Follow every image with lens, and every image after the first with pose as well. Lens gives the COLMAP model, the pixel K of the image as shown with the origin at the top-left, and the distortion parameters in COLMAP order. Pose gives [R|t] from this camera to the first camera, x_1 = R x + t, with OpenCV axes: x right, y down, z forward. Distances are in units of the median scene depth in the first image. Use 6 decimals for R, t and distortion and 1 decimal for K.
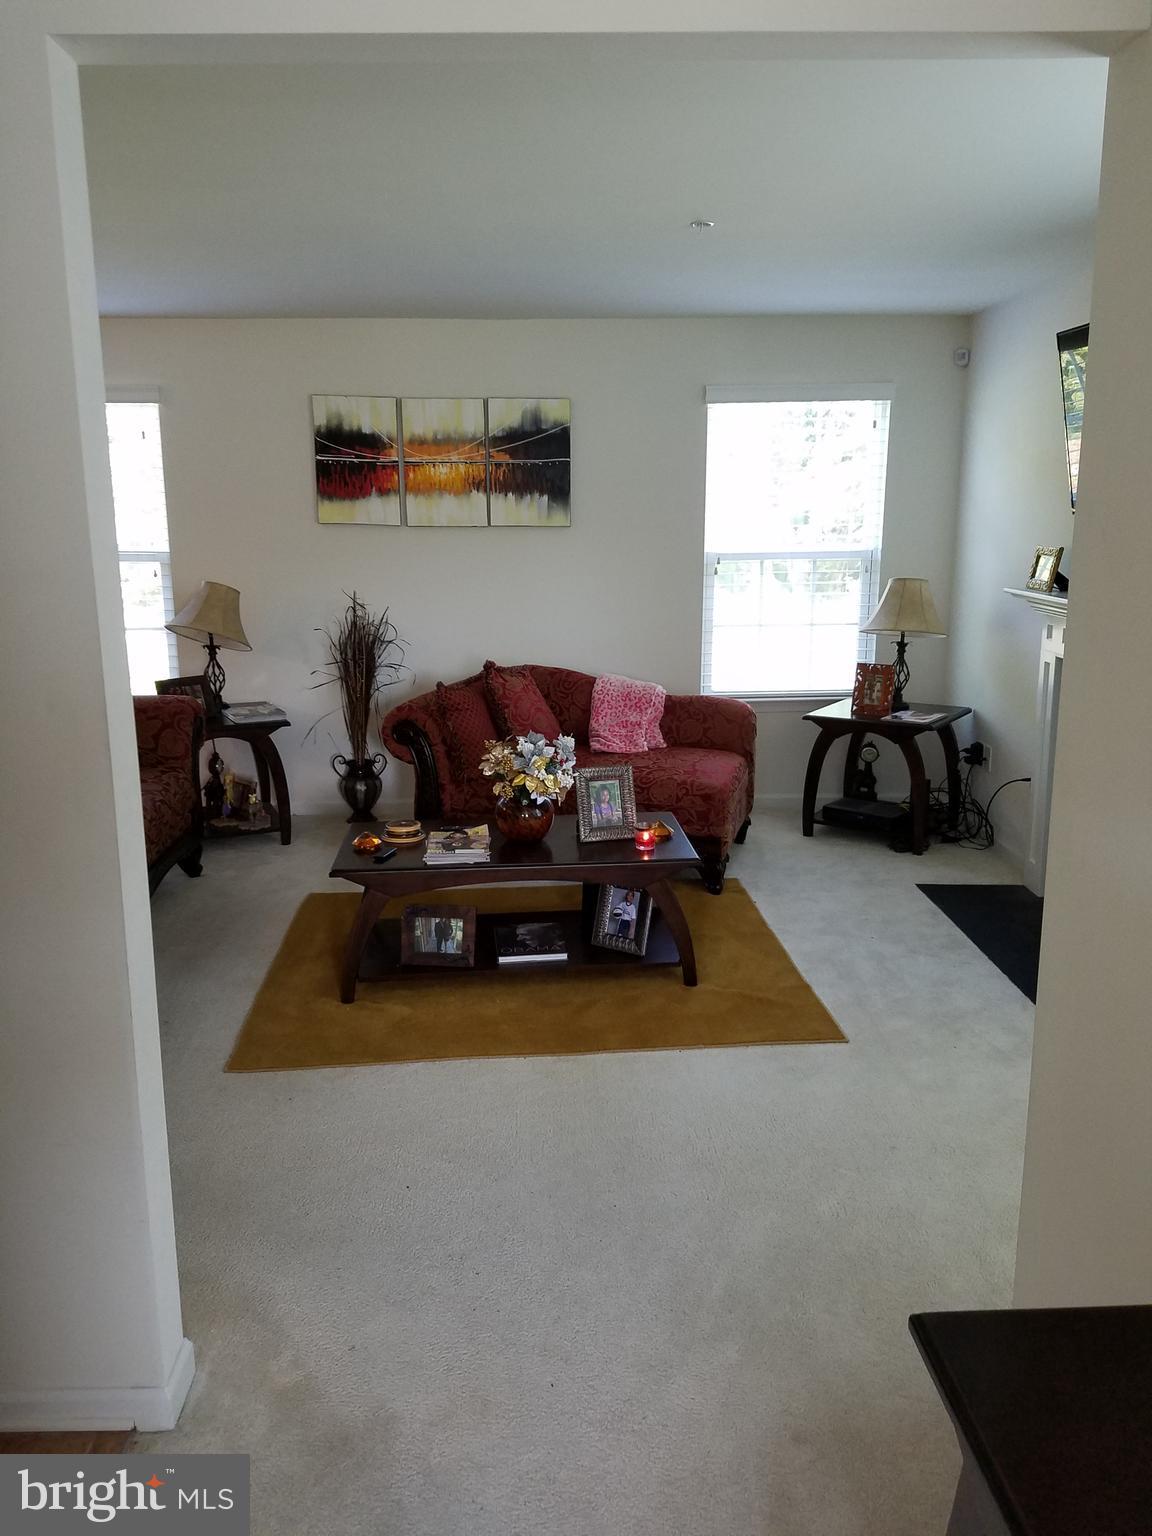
lens RADIAL K [[1177.2, 0, 568.0], [0, 1177.2, 741.8], [0, 0, 1]] dist [0.168358, -0.260897]
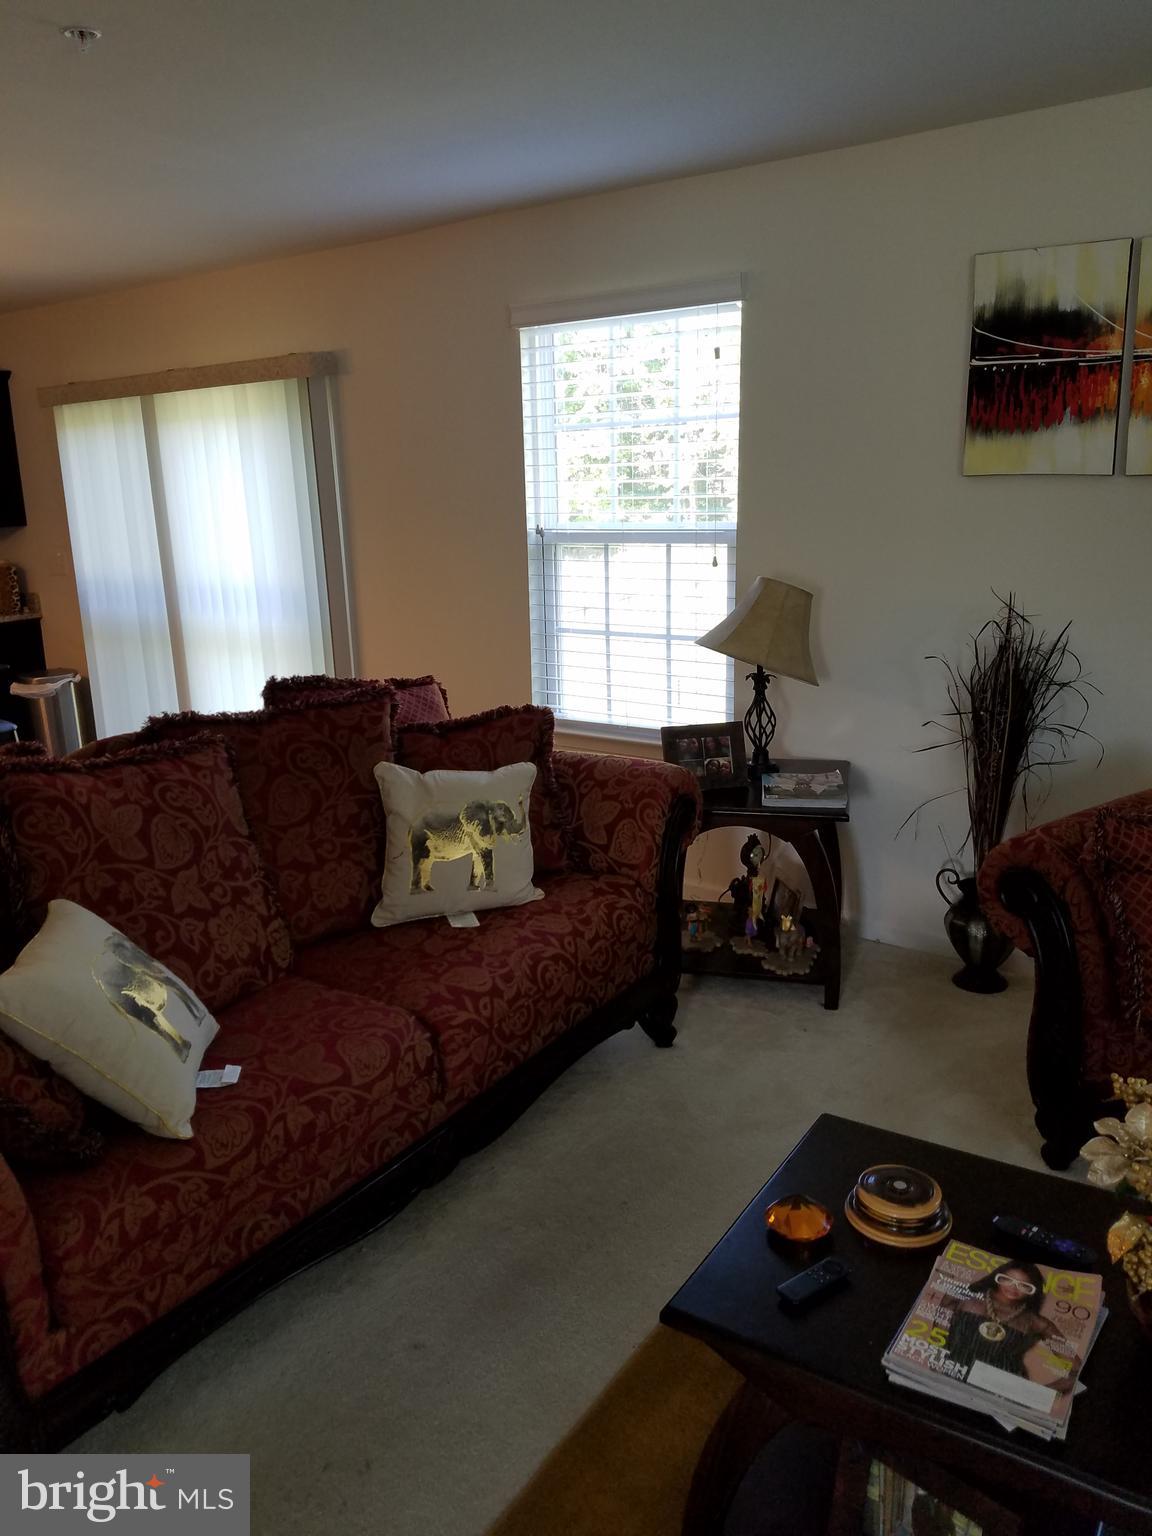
lens RADIAL K [[1177.2, 0, 568.0], [0, 1177.2, 741.8], [0, 0, 1]] dist [0.168358, -0.260897]
pose [[0.796169, 0.115185, -0.594010, 0.003752], [-0.091211, 0.993342, 0.070366, -0.077878], [0.598160, -0.001843, 0.801374, 0.411202]]
